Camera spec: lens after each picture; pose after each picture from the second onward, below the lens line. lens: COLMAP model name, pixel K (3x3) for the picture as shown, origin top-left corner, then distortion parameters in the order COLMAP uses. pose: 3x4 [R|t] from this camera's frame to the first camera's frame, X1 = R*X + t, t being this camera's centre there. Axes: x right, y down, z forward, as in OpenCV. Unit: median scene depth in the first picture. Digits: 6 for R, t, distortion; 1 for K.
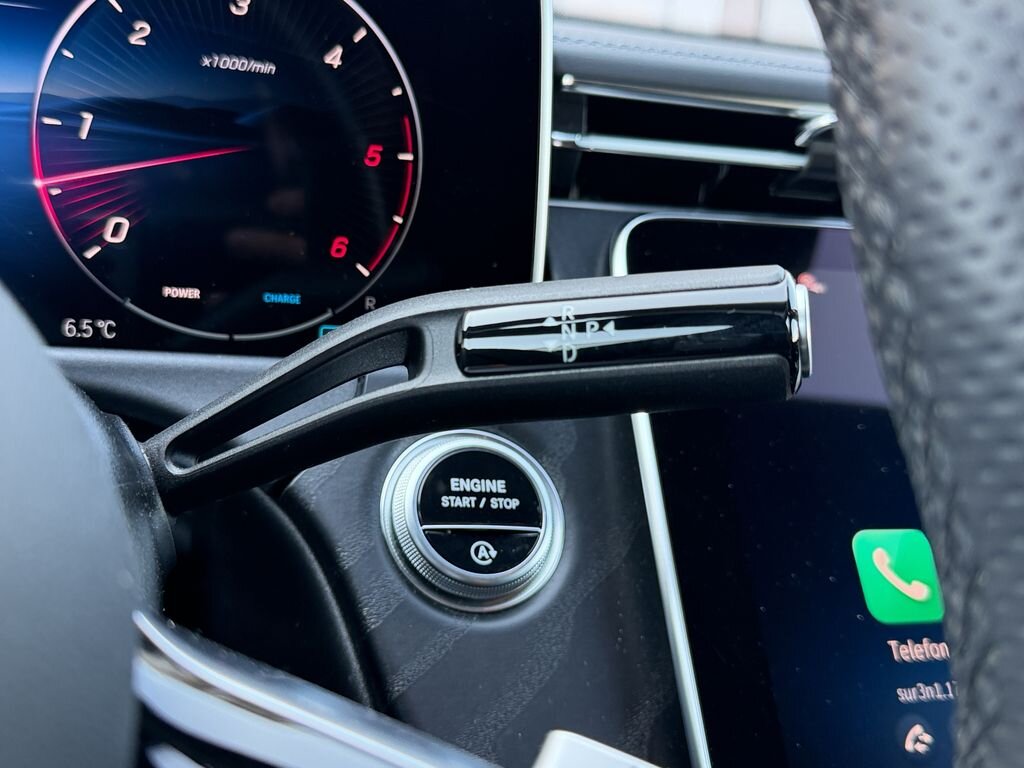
lens RADIAL K [[1085.6, 0, 512.0], [0, 1085.6, 384.0], [0, 0, 1]] dist [0.171387, -0.438419]
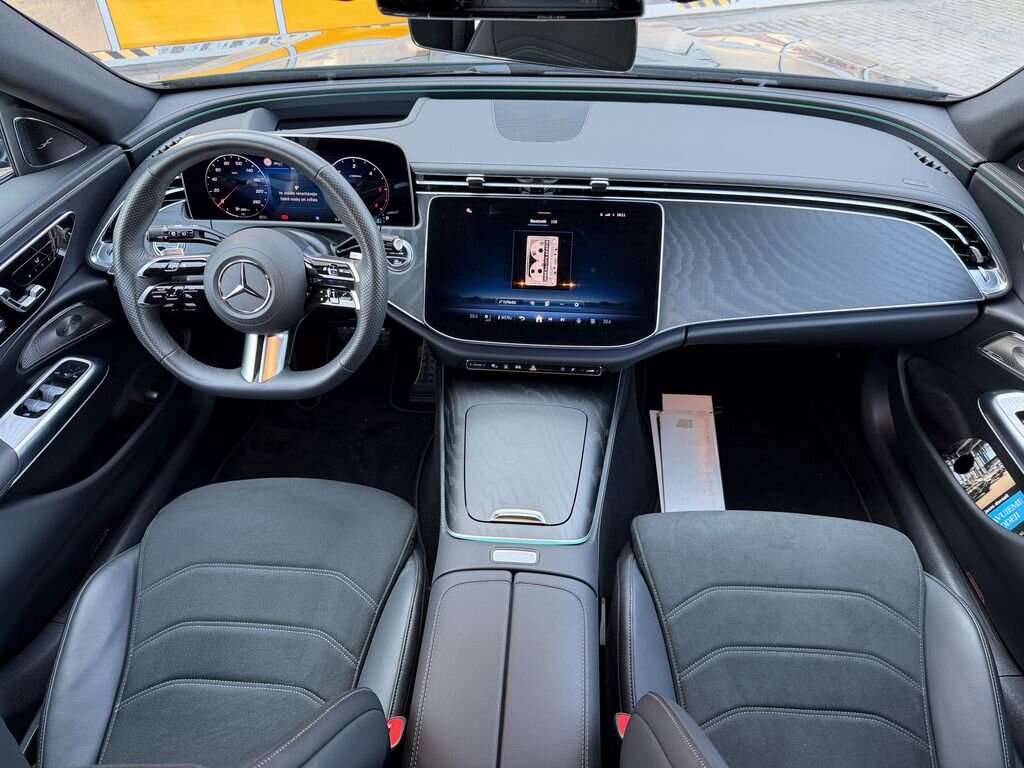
lens RADIAL K [[718.7, 0, 512.2], [0, 718.7, 407.5], [0, 0, 1]] dist [0.002435, -0.000671]
pose [[0.924648, 0.166107, -0.342687, 2.101029], [0.006496, 0.892849, 0.450309, -0.928036], [0.380768, -0.418603, 0.824492, -2.435721]]
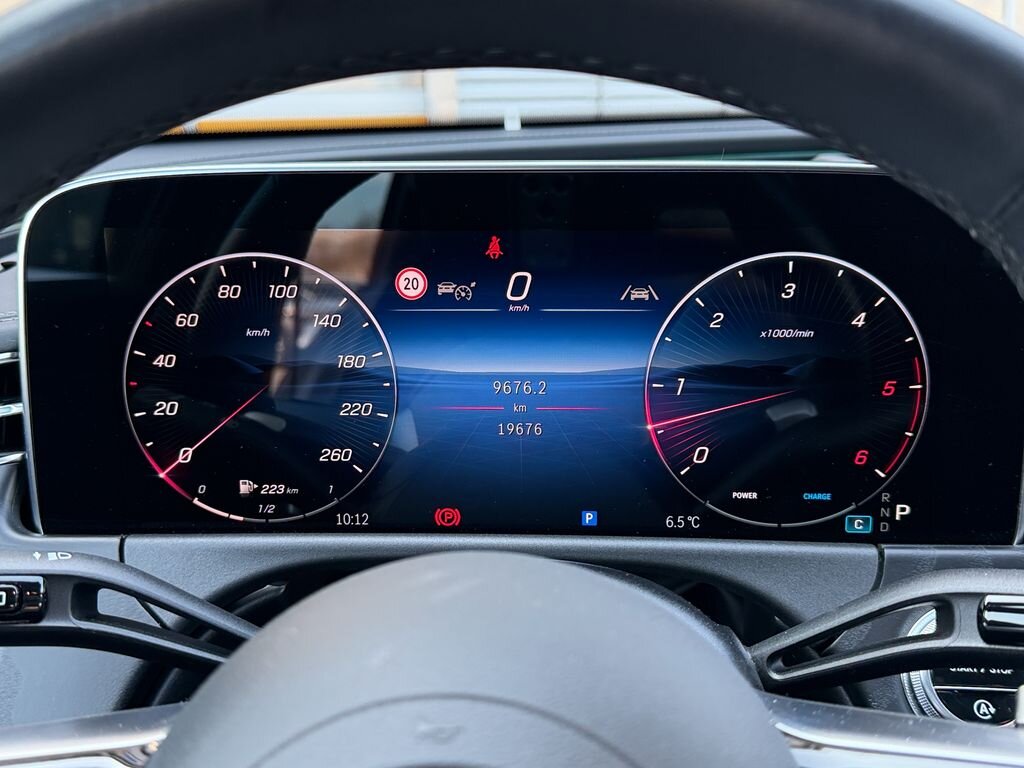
lens RADIAL K [[1085.6, 0, 512.0], [0, 1085.6, 384.0], [0, 0, 1]] dist [0.171387, -0.438419]
pose [[0.927083, -0.000526, -0.374855, -0.055621], [0.025700, 0.997735, 0.062162, -0.324386], [0.373973, -0.067263, 0.924997, -0.388663]]
